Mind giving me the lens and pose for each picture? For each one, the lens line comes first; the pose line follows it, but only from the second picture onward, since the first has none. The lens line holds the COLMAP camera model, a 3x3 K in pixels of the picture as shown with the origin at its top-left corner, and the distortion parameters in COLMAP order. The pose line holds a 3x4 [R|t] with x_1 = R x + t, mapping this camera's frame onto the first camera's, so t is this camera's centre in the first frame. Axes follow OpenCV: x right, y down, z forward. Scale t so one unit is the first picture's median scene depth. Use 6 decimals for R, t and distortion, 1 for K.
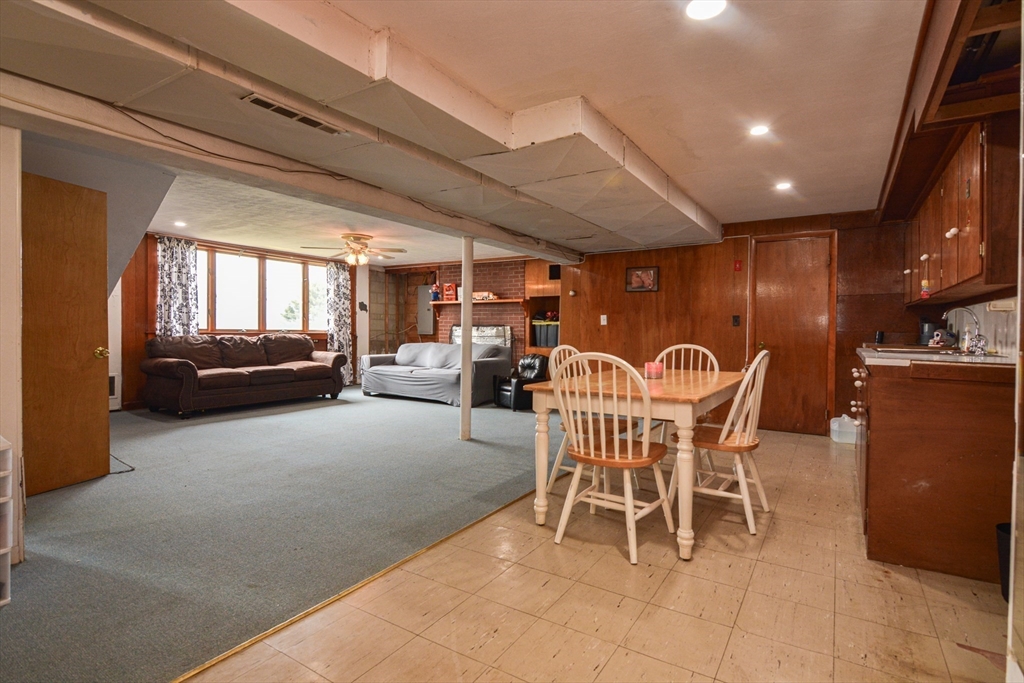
lens RADIAL K [[499.9, 0, 521.8], [0, 499.9, 337.1], [0, 0, 1]] dist [0.008875, -0.004652]
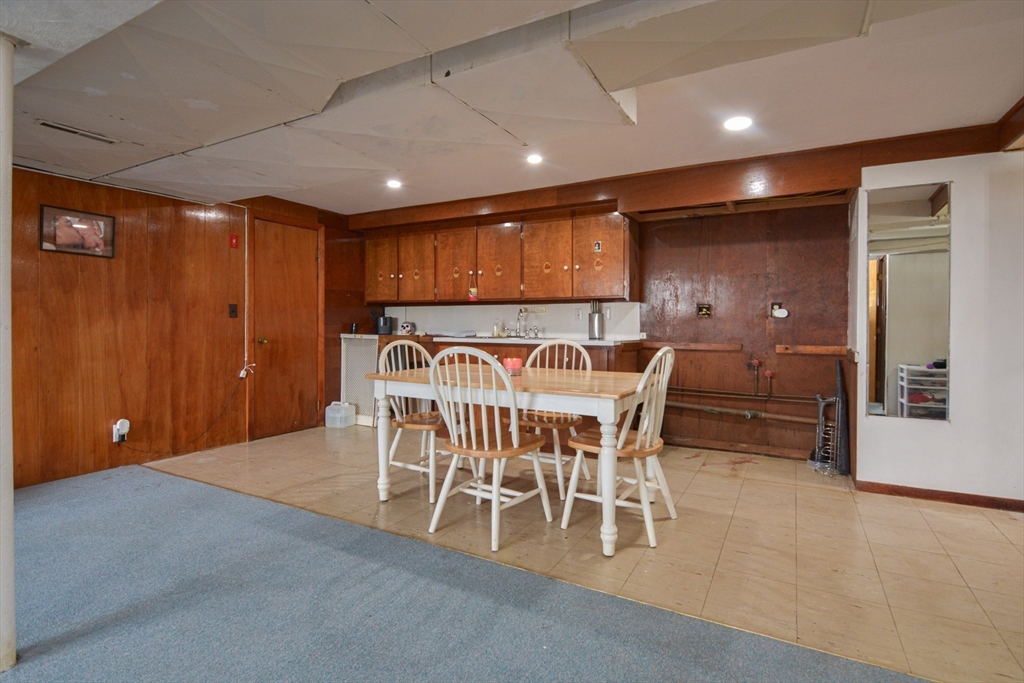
lens RADIAL K [[499.9, 0, 521.0], [0, 499.9, 335.3], [0, 0, 1]] dist [0.008875, -0.004652]
pose [[-0.067582, -0.030740, 0.997240, -0.415816], [0.010643, 0.999446, 0.031530, -0.015049], [-0.997657, 0.012744, -0.067217, 0.631172]]
